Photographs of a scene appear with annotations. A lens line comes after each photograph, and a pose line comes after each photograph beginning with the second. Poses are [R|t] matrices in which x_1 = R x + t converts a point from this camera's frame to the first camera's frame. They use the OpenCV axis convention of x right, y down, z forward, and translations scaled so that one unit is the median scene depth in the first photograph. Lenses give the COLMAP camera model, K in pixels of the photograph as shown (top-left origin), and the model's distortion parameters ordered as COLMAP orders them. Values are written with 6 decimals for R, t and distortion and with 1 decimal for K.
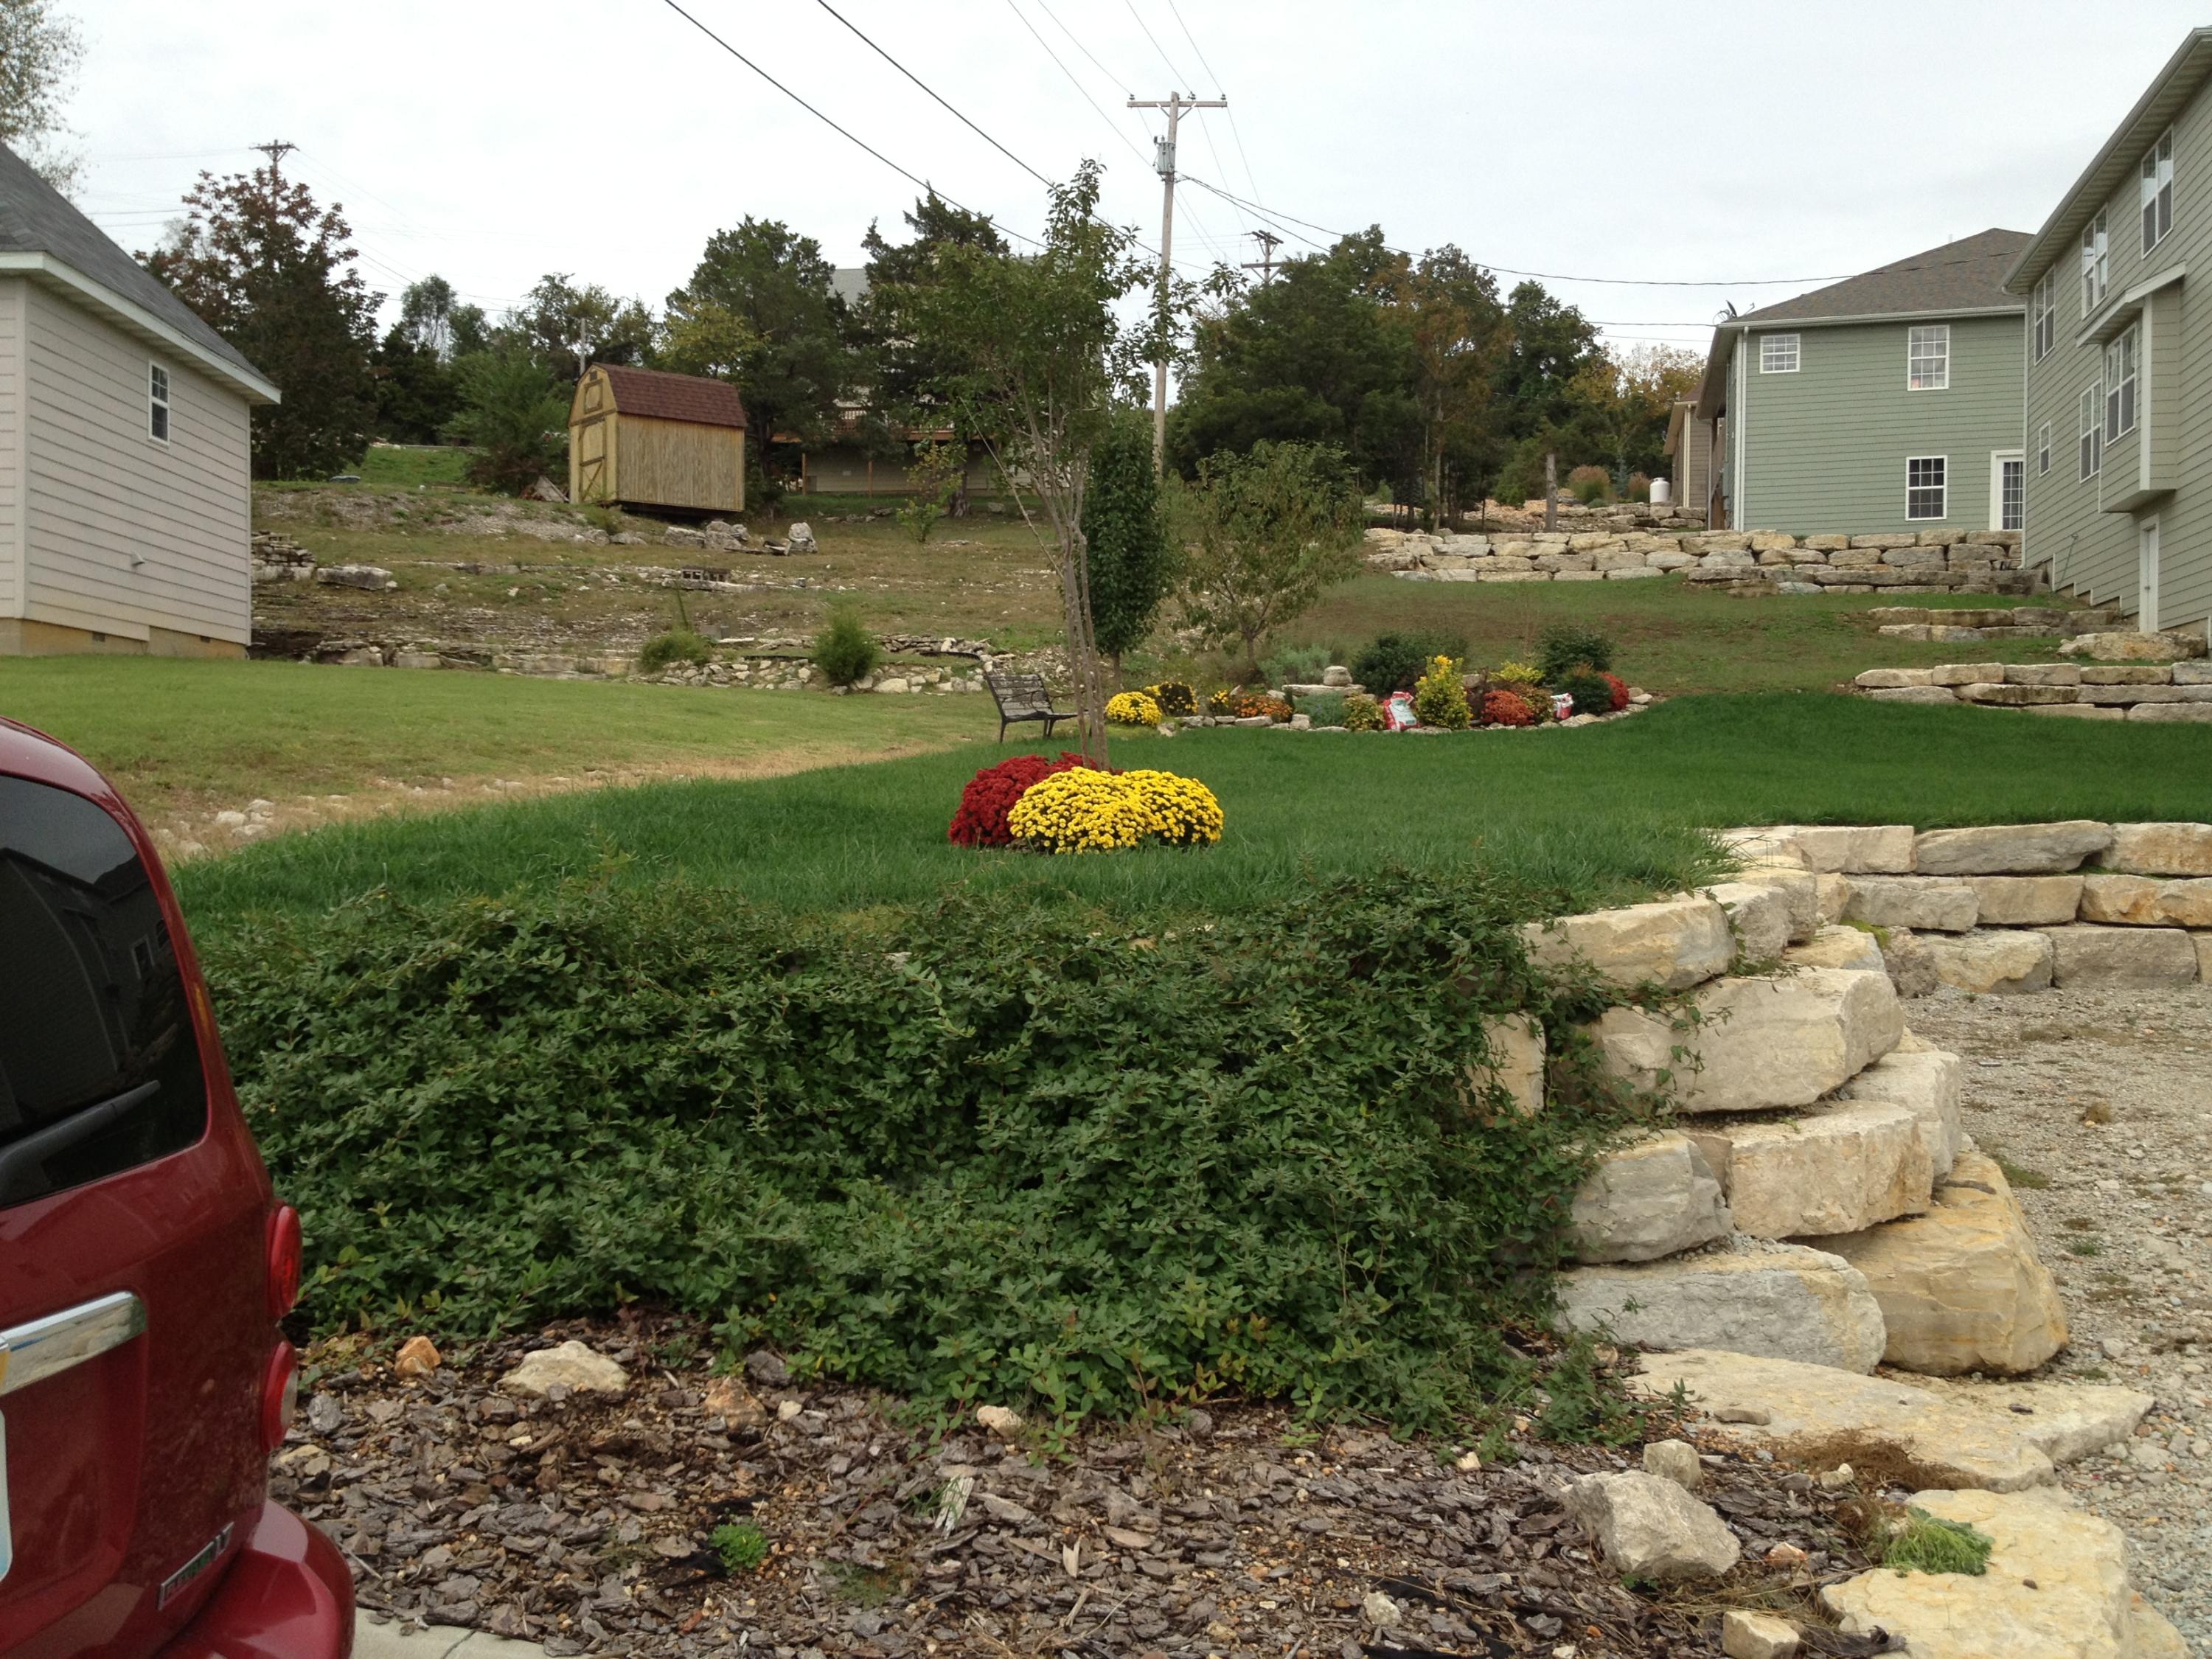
lens RADIAL K [[2080.0, 0, 1105.9], [0, 2080.0, 888.3], [0, 0, 1]] dist [0.072182, -0.166295]
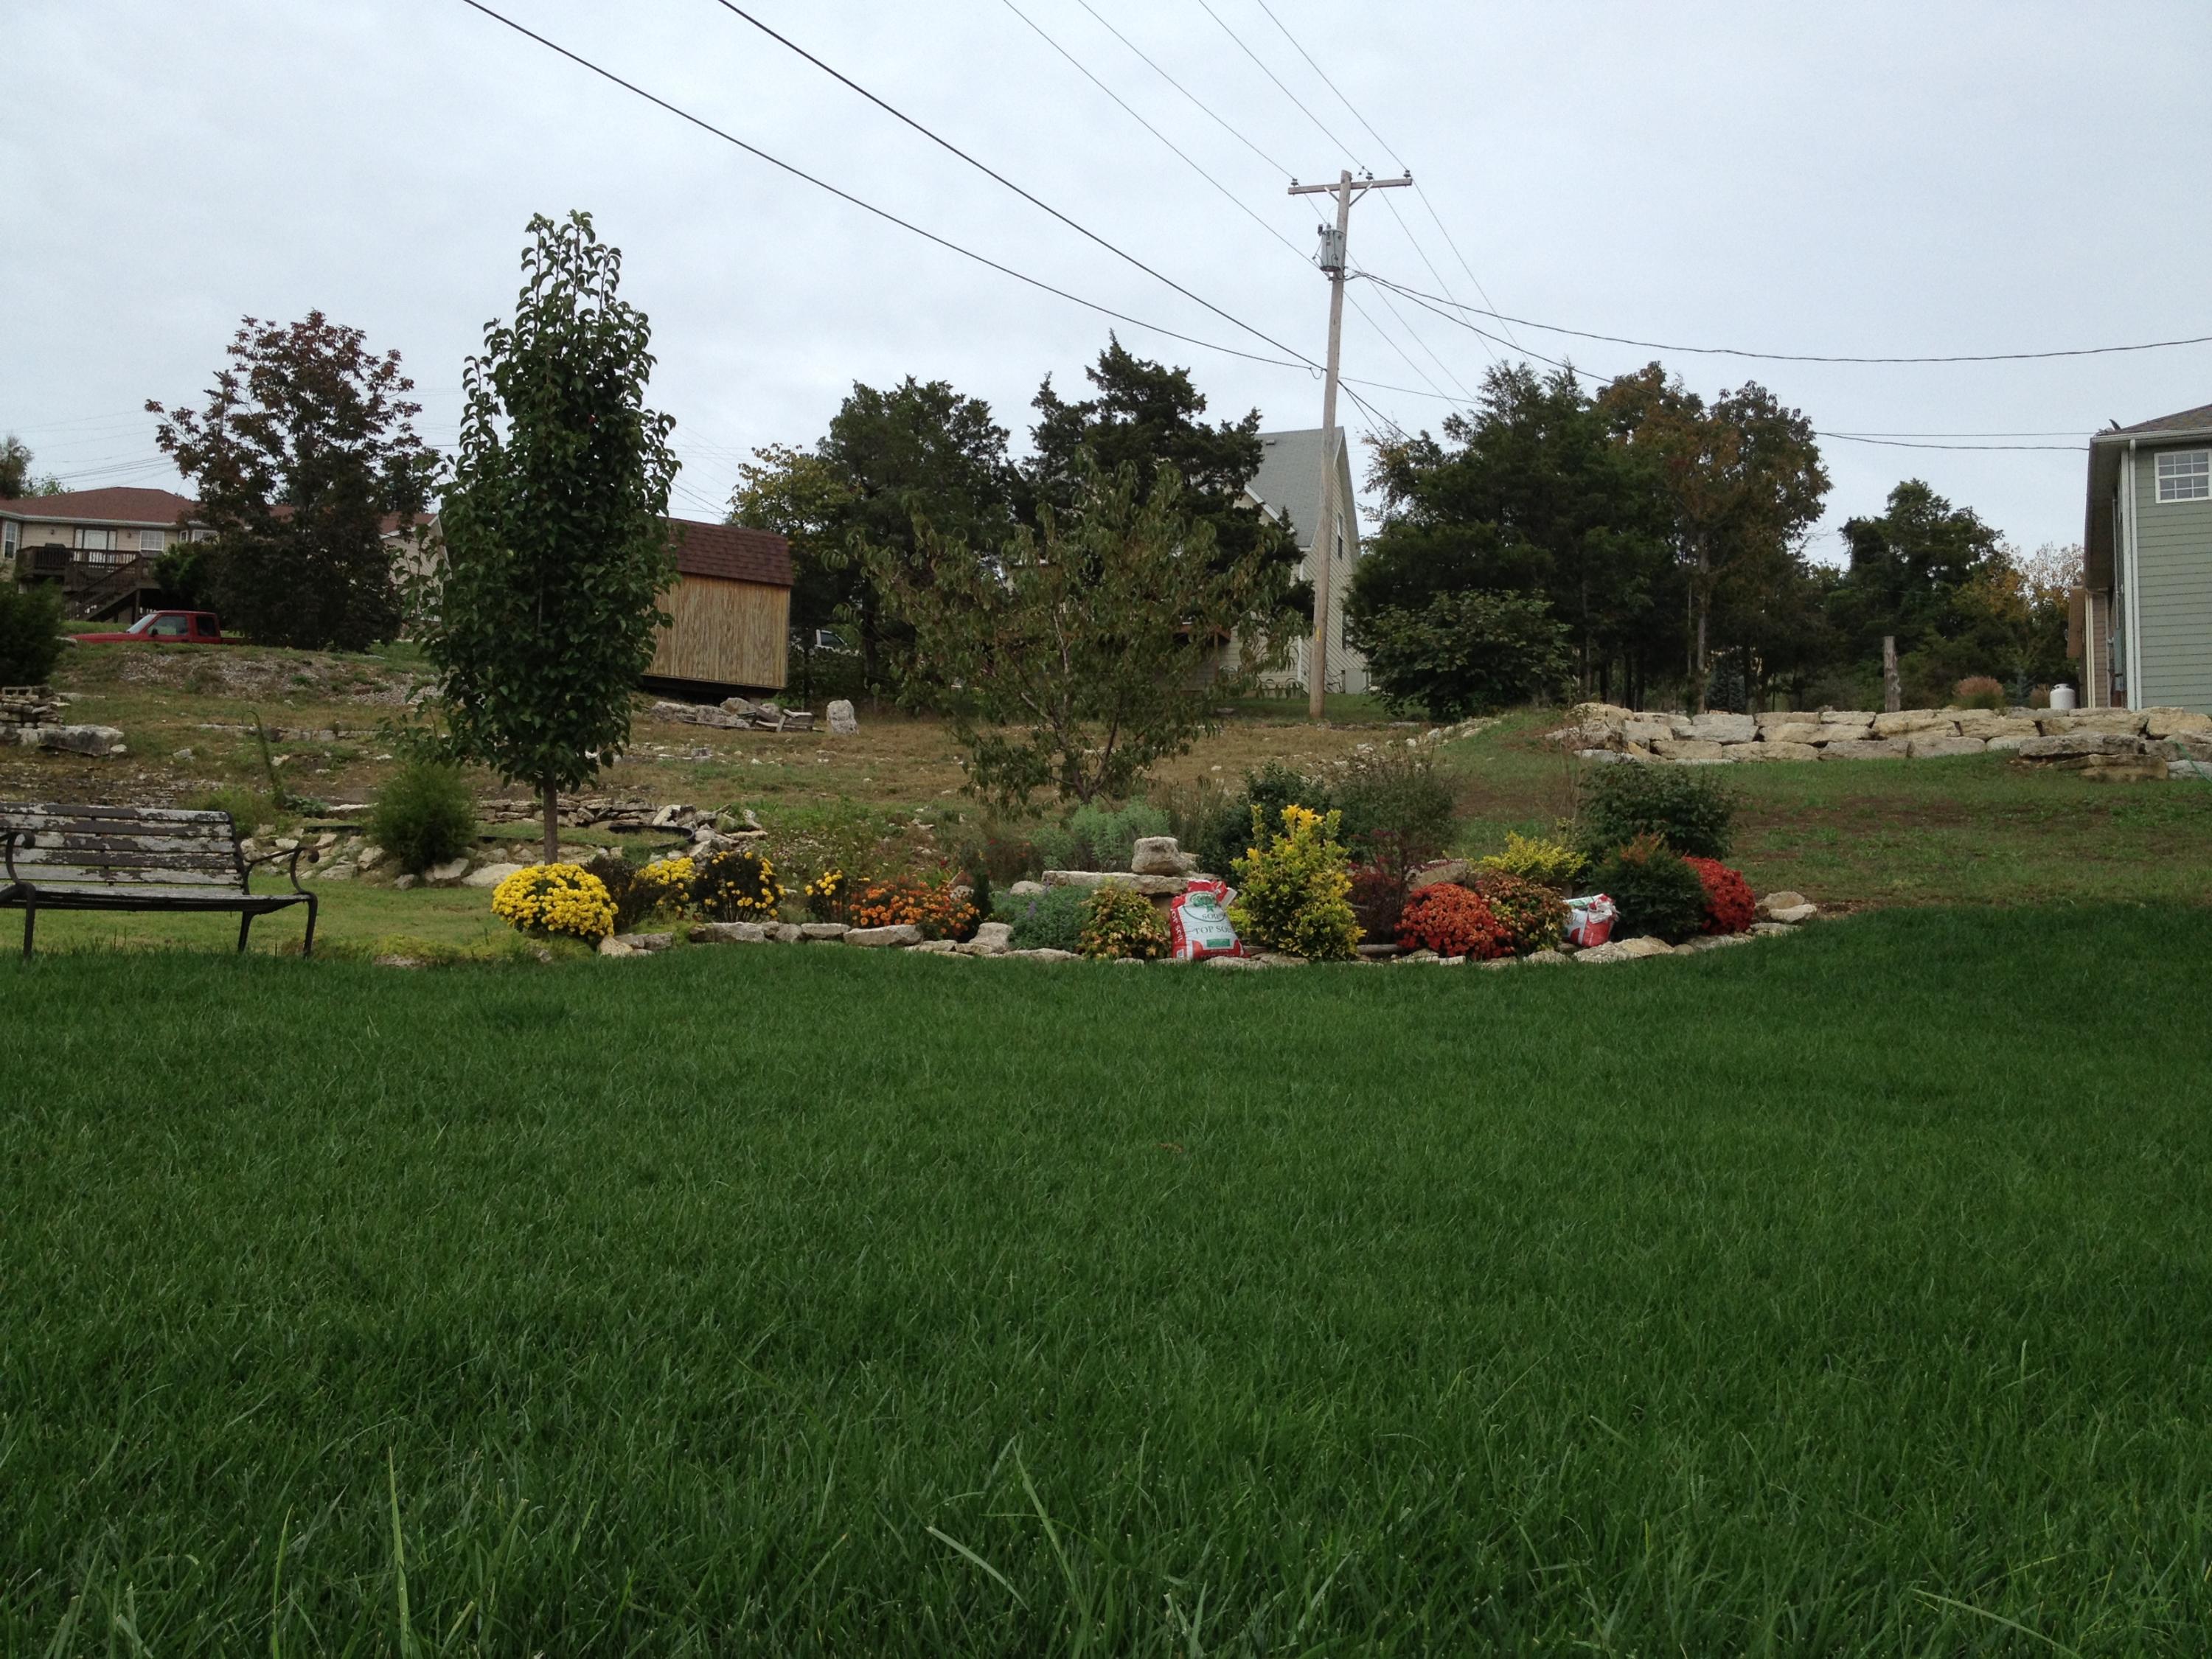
lens RADIAL K [[2109.4, 0, 1106.0], [0, 2109.4, 829.5], [0, 0, 1]] dist [0.111555, -0.236176]
pose [[0.983182, 0.008058, -0.182452, 0.091684], [-0.034297, 0.989399, -0.141117, -0.016305], [0.179381, 0.145001, 0.973035, 0.232652]]
